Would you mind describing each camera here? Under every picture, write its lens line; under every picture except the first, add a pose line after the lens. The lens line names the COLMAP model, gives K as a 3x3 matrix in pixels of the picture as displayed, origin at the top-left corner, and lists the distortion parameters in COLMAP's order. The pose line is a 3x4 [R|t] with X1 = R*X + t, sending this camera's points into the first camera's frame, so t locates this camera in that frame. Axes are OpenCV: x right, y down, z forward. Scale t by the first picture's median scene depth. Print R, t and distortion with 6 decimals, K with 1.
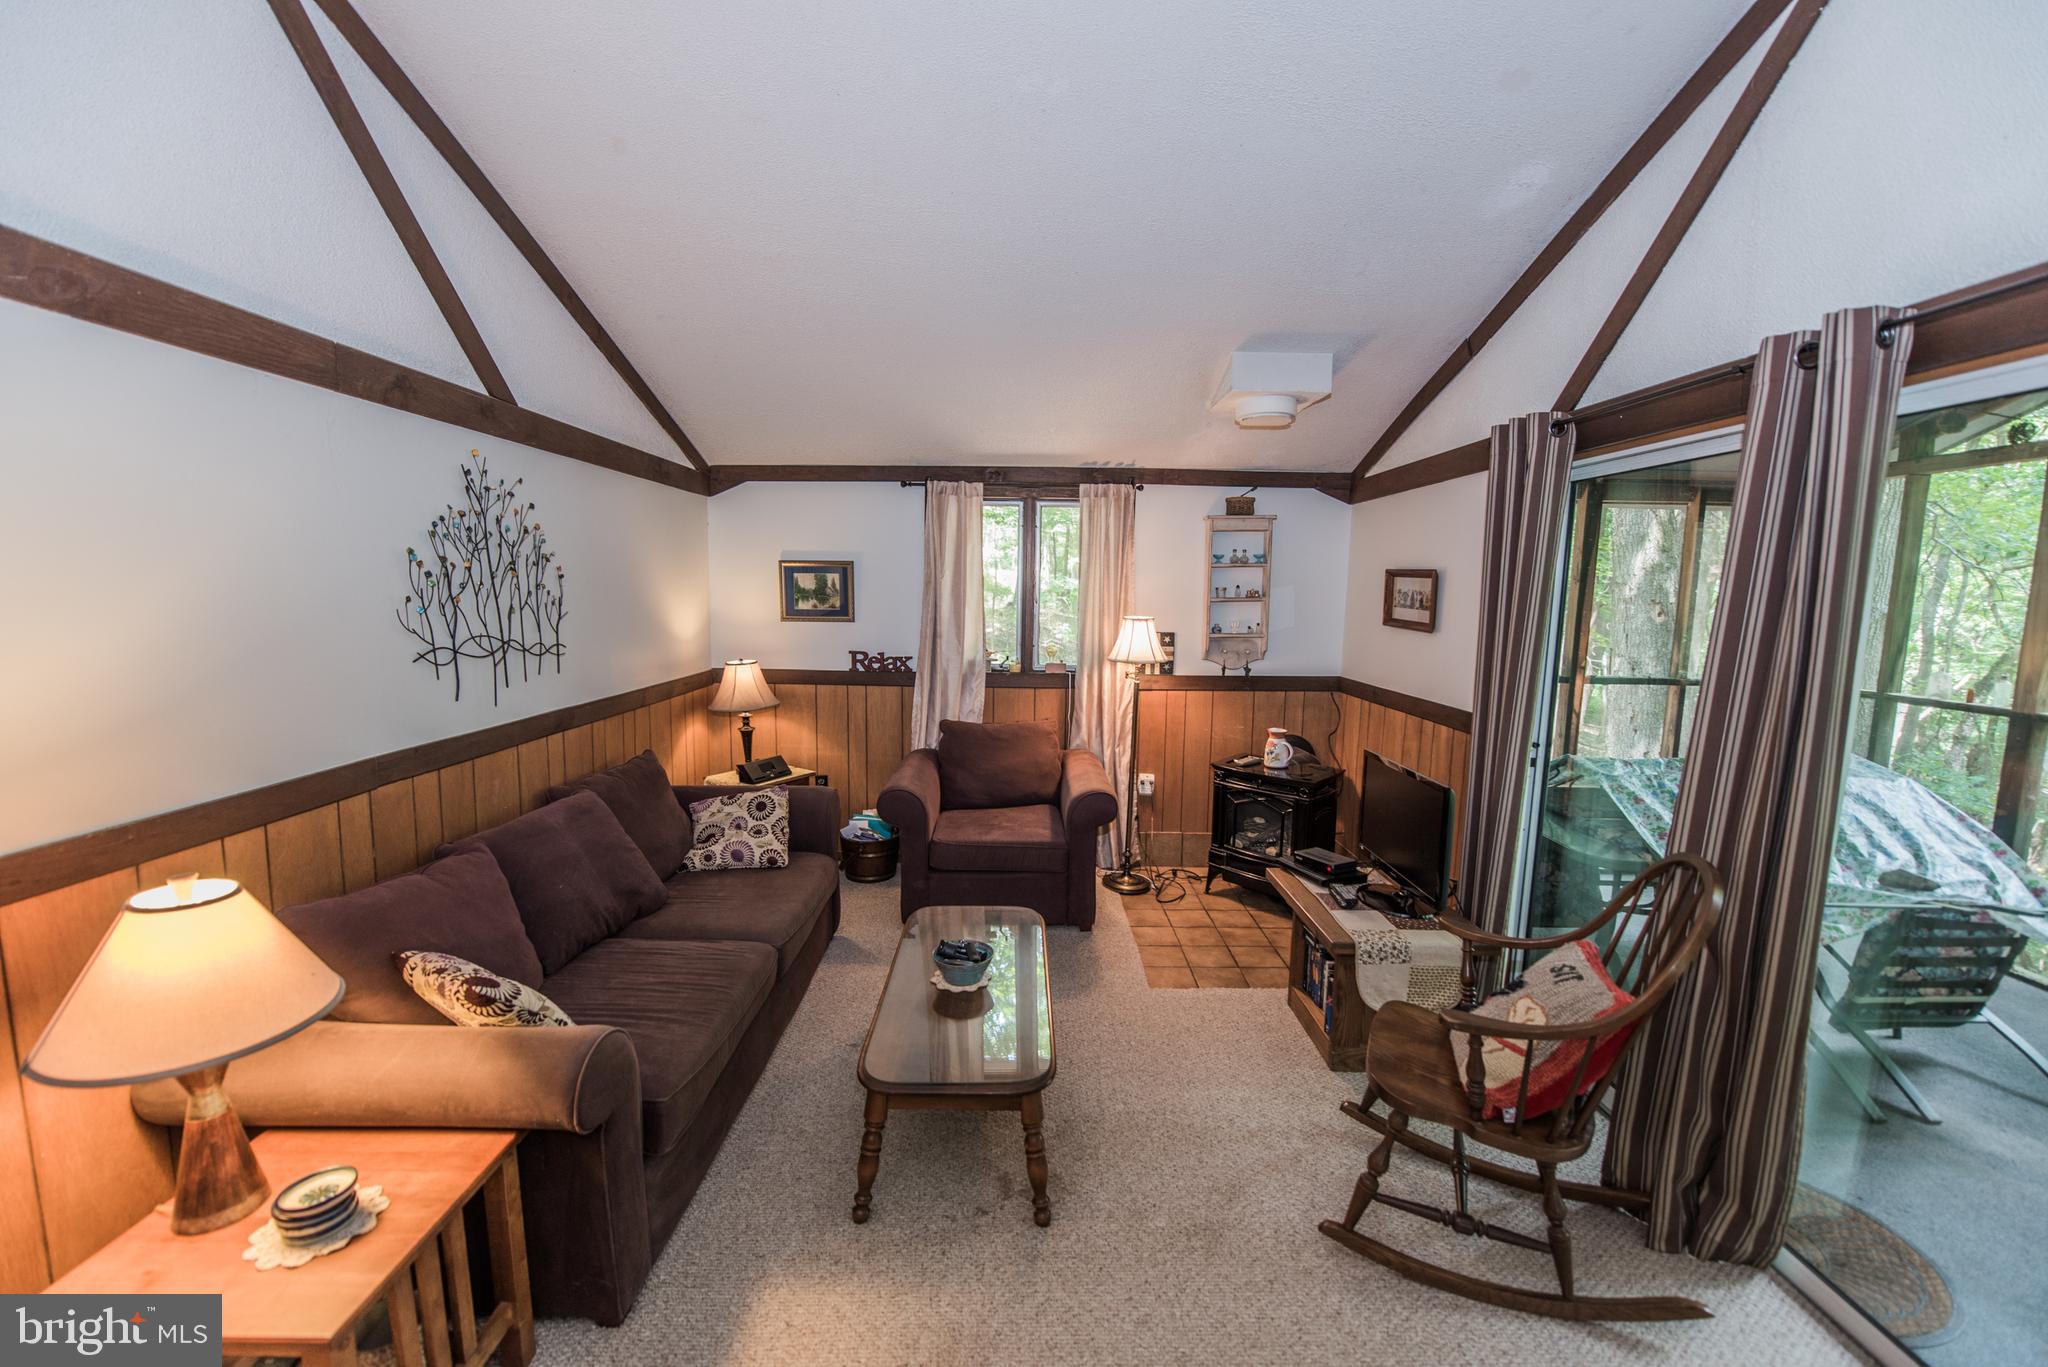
lens RADIAL K [[813.6, 0, 1020.1], [0, 813.6, 682.3], [0, 0, 1]] dist [-0.016142, -0.002823]
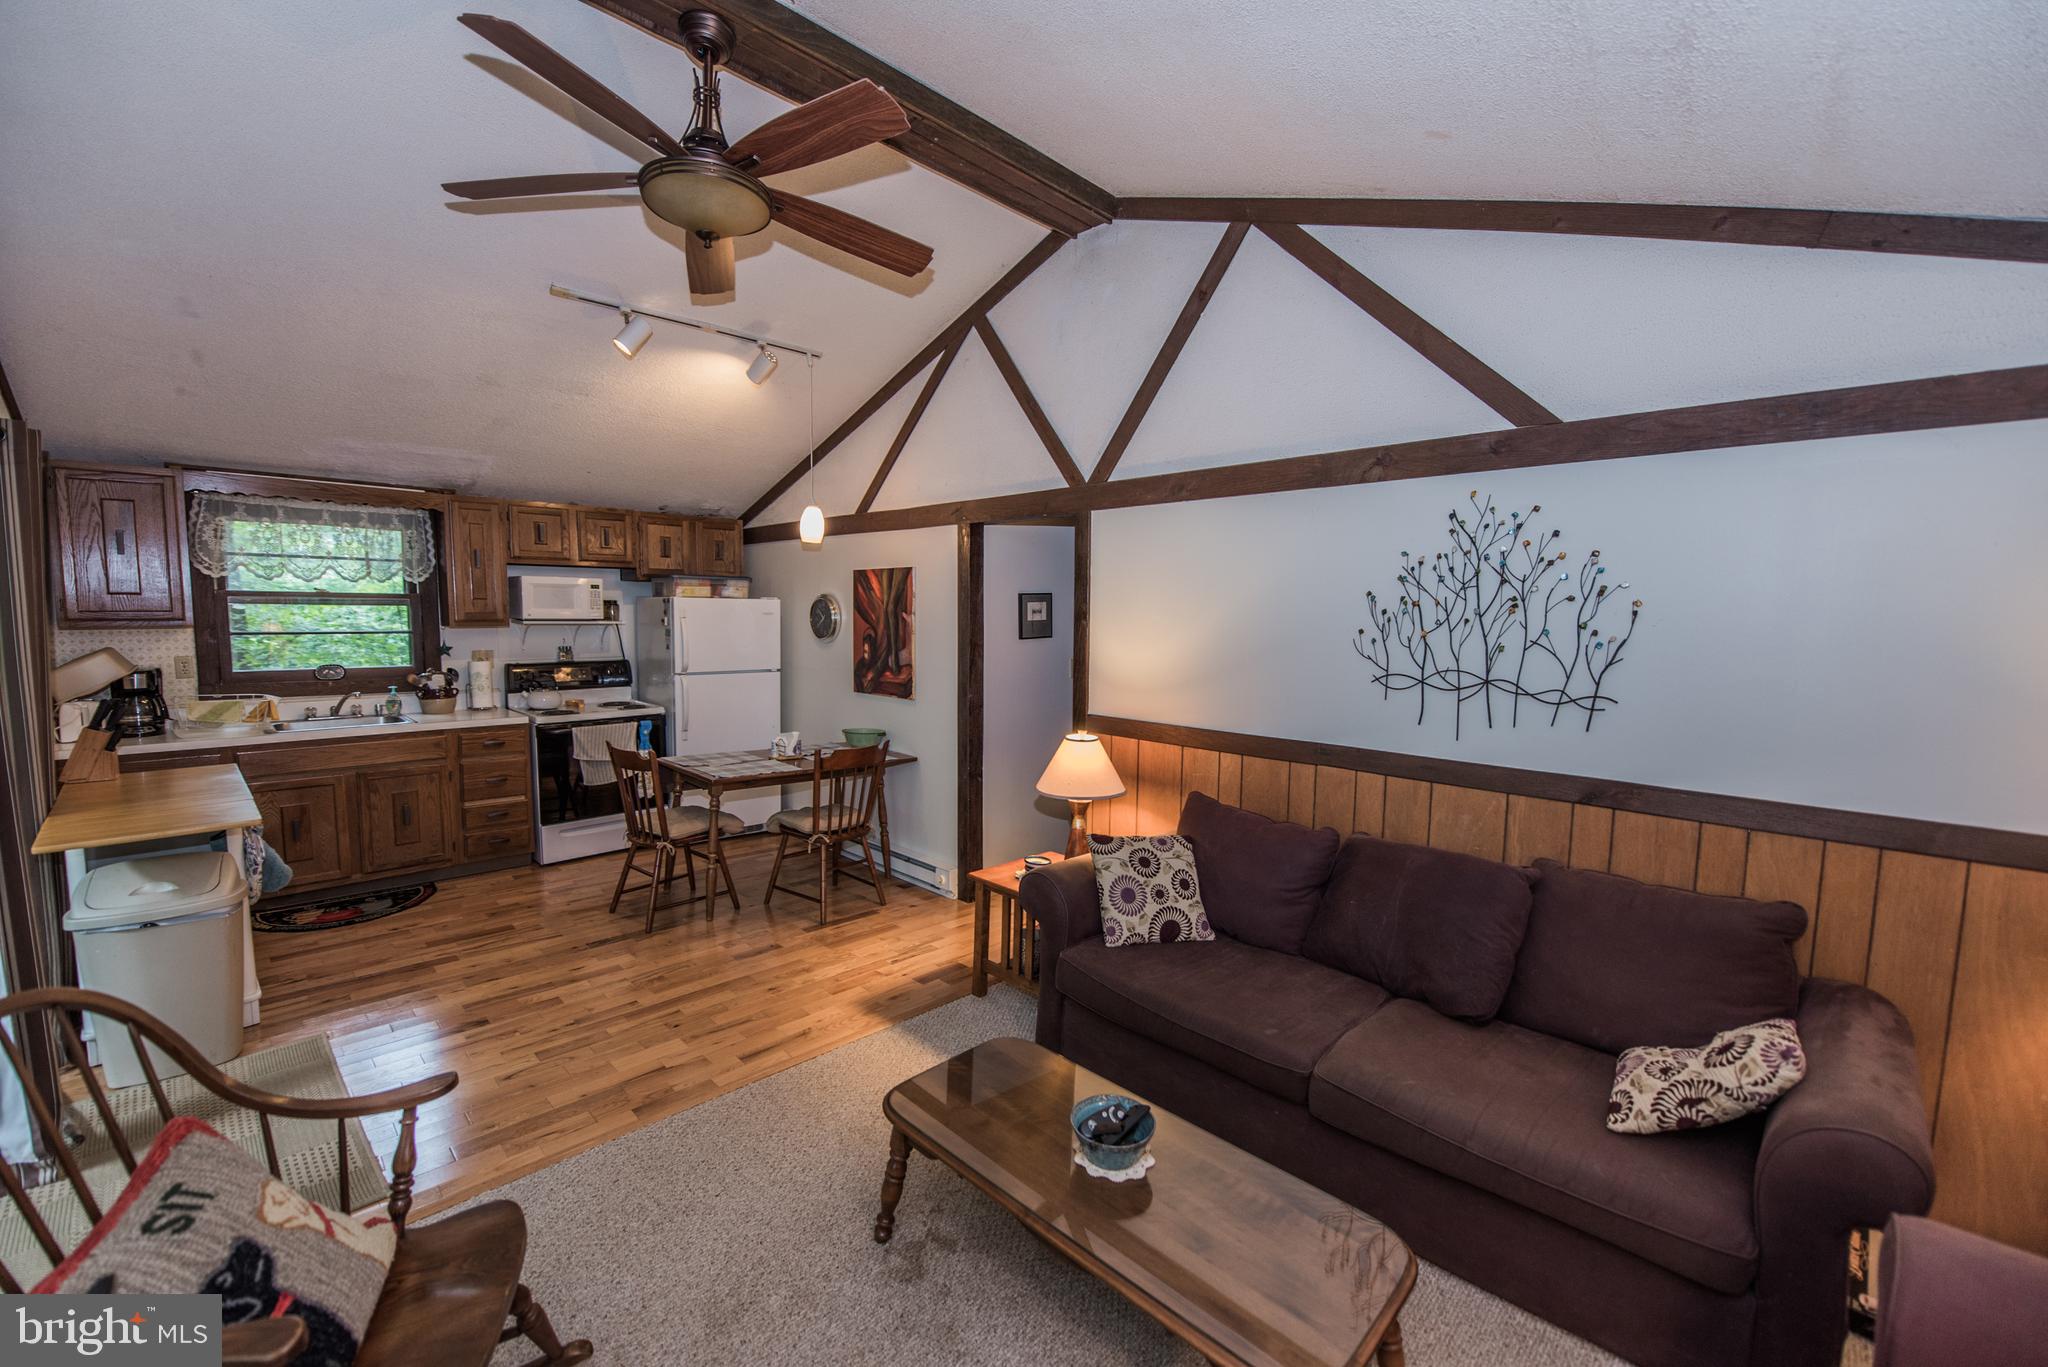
lens RADIAL K [[813.6, 0, 1020.1], [0, 813.6, 682.3], [0, 0, 1]] dist [-0.016142, -0.002823]
pose [[-0.706726, 0.042276, -0.706223, 0.284654], [-0.102044, 0.981684, 0.160883, -0.093845], [0.700089, 0.185766, -0.689468, 0.814541]]
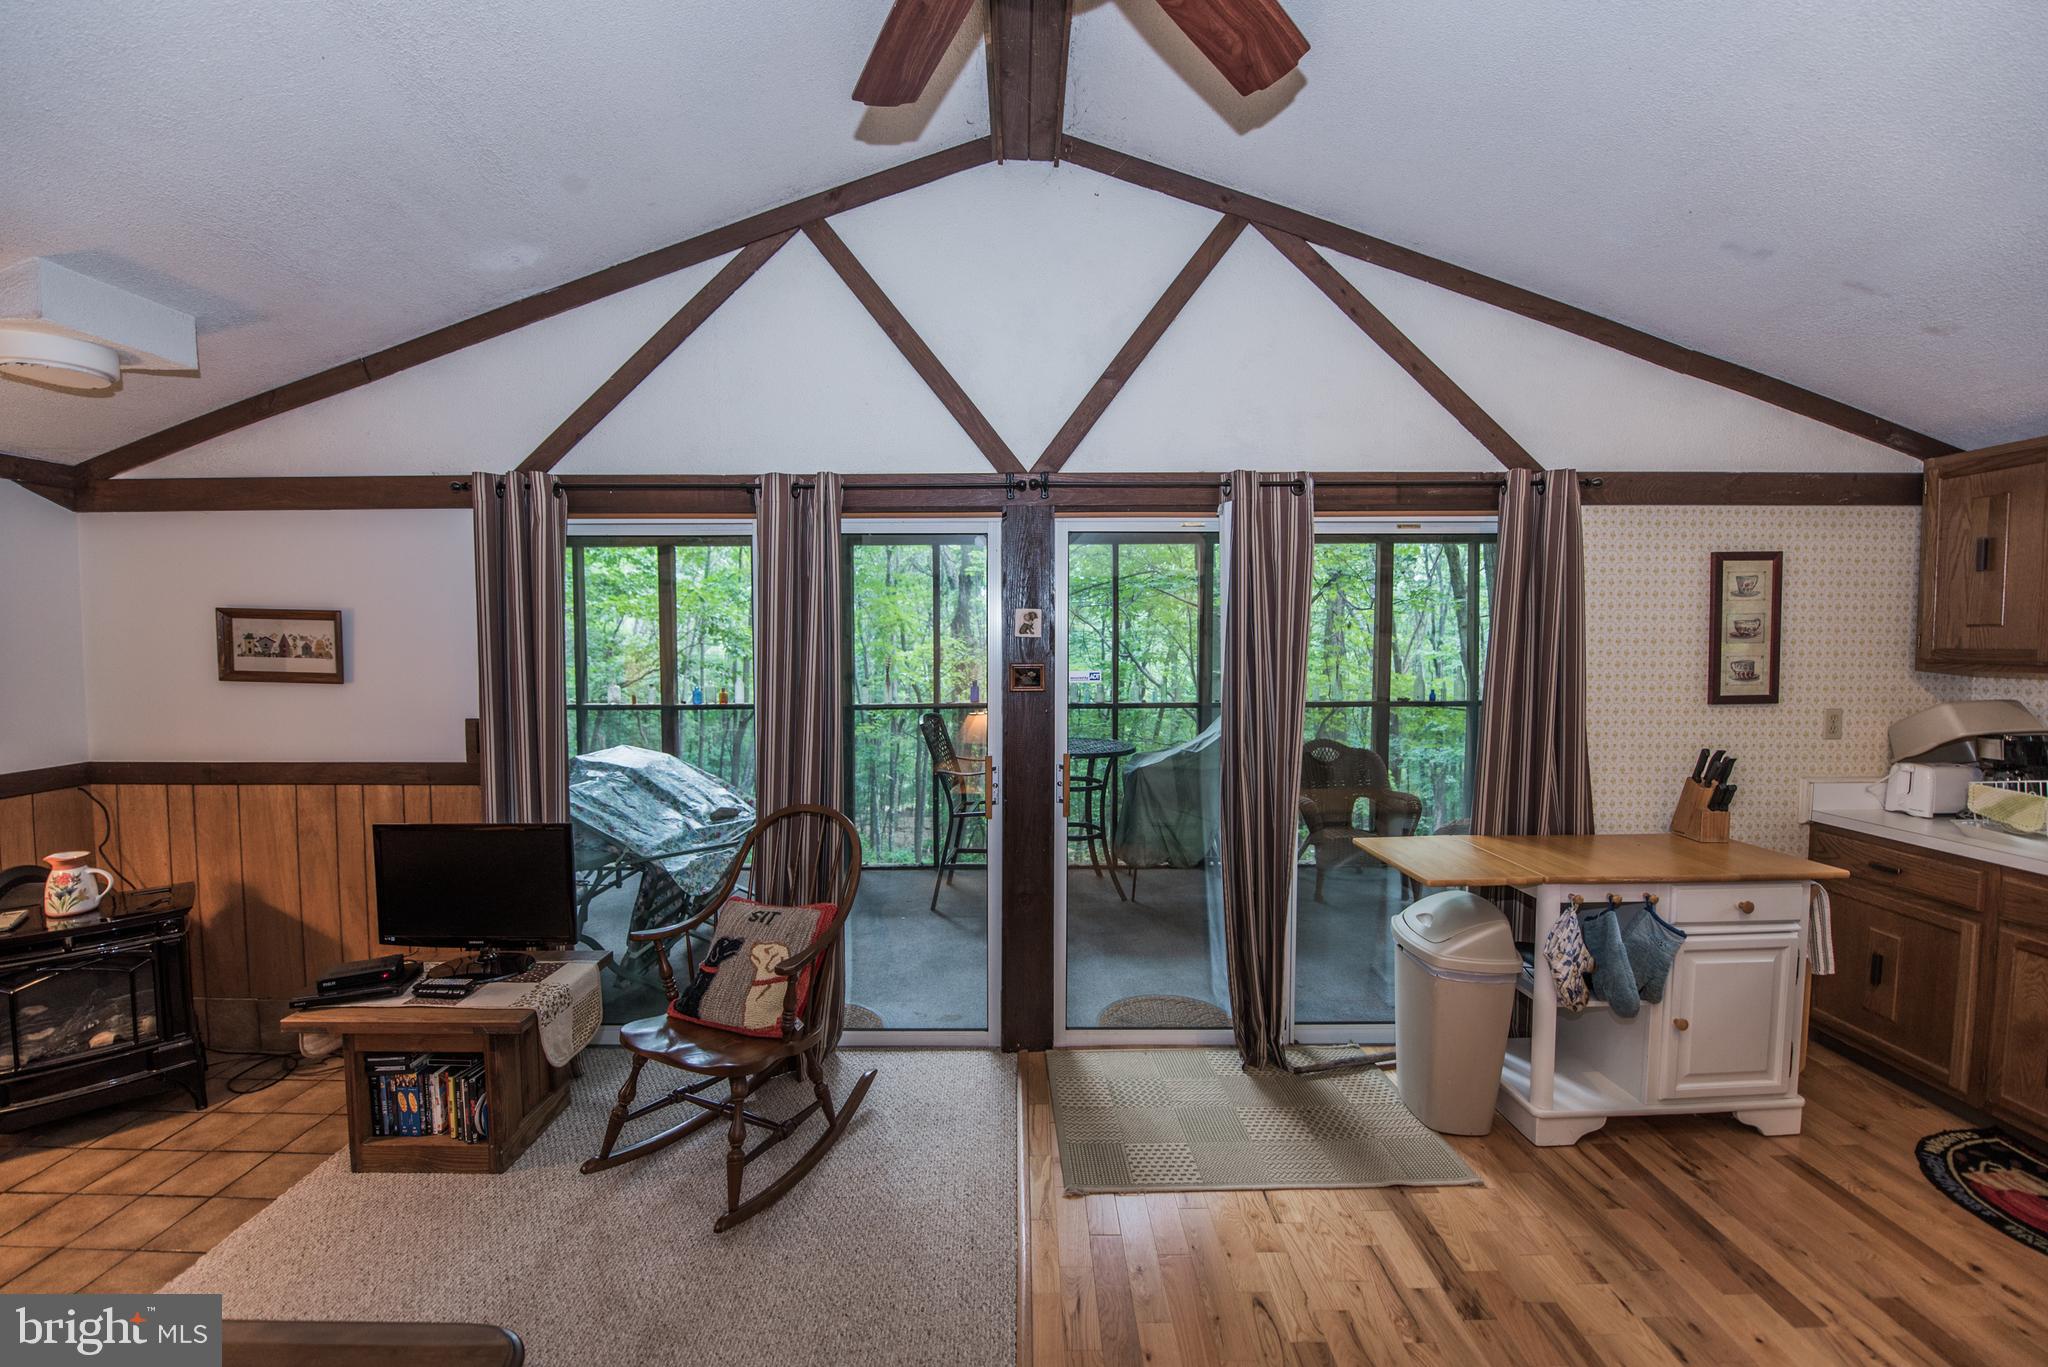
lens RADIAL K [[813.6, 0, 1020.1], [0, 813.6, 682.3], [0, 0, 1]] dist [-0.016142, -0.002823]
pose [[-0.005933, -0.068014, 0.997667, -0.294159], [0.114998, 0.991019, 0.068245, -0.031896], [-0.993348, 0.115135, 0.001942, 0.235972]]
